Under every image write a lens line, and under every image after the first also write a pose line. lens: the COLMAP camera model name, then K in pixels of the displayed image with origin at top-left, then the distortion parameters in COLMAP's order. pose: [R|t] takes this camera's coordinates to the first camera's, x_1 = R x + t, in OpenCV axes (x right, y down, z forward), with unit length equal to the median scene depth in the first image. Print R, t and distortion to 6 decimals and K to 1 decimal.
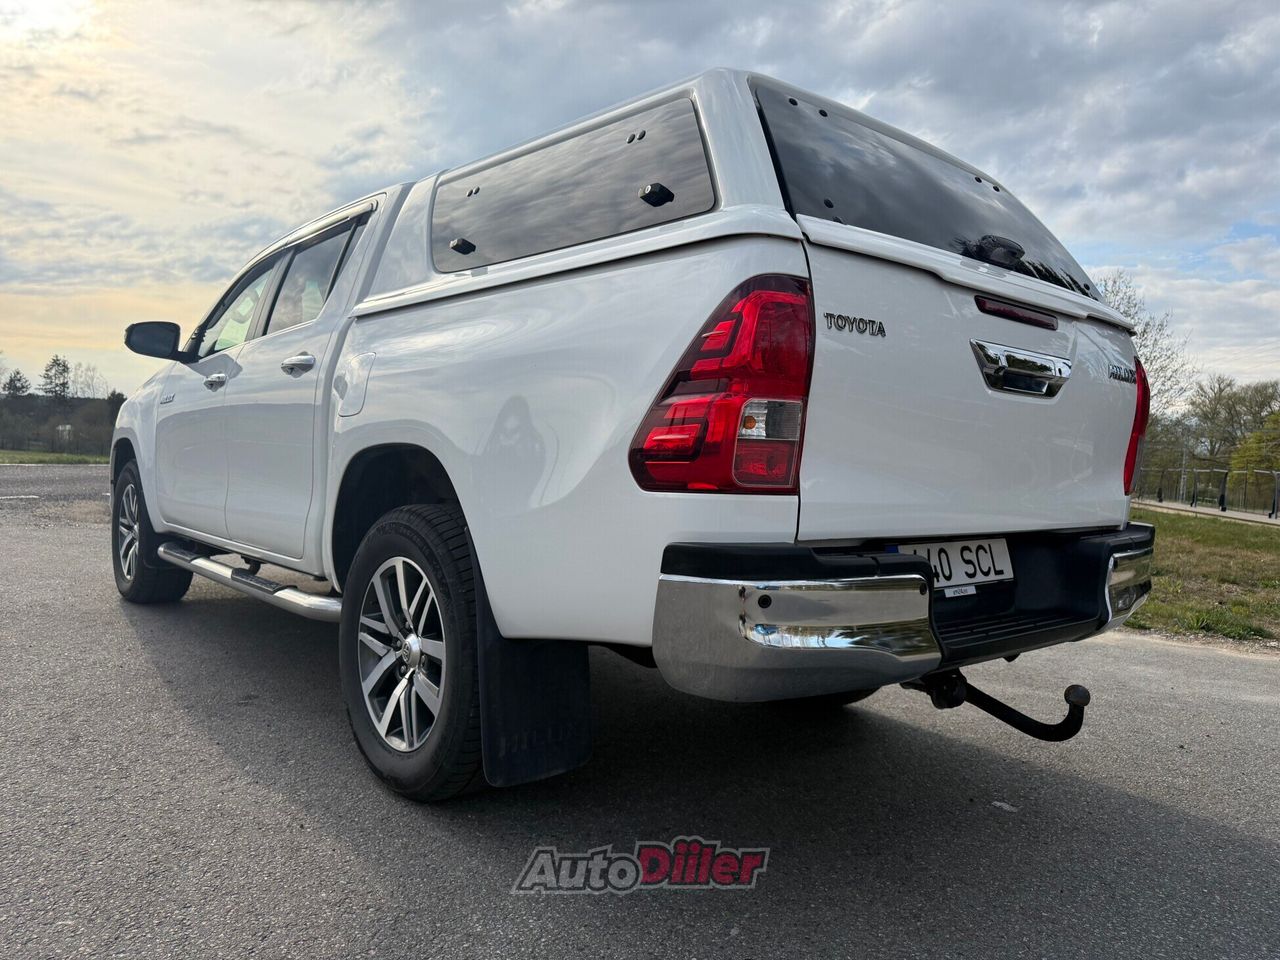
lens RADIAL K [[902.0, 0, 636.2], [0, 902.0, 482.0], [0, 0, 1]] dist [0.006570, -0.010668]
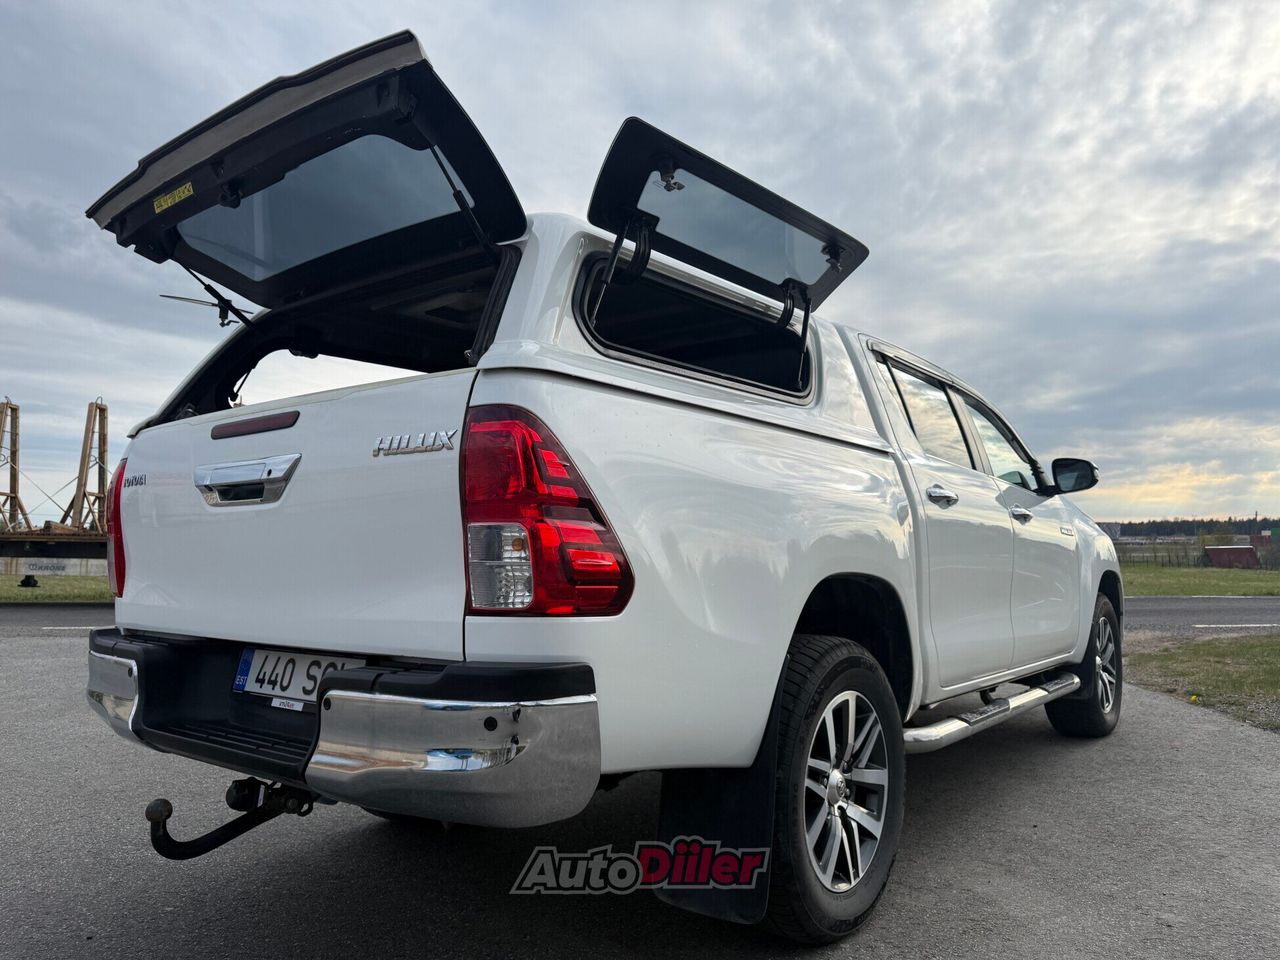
lens RADIAL K [[903.3, 0, 635.8], [0, 903.3, 483.9], [0, 0, 1]] dist [0.001266, -0.005376]
pose [[0.213055, -0.124409, -0.969087, 1.317147], [-0.023145, 0.990939, -0.132303, 0.004189], [0.976766, 0.050618, 0.208245, 1.068172]]
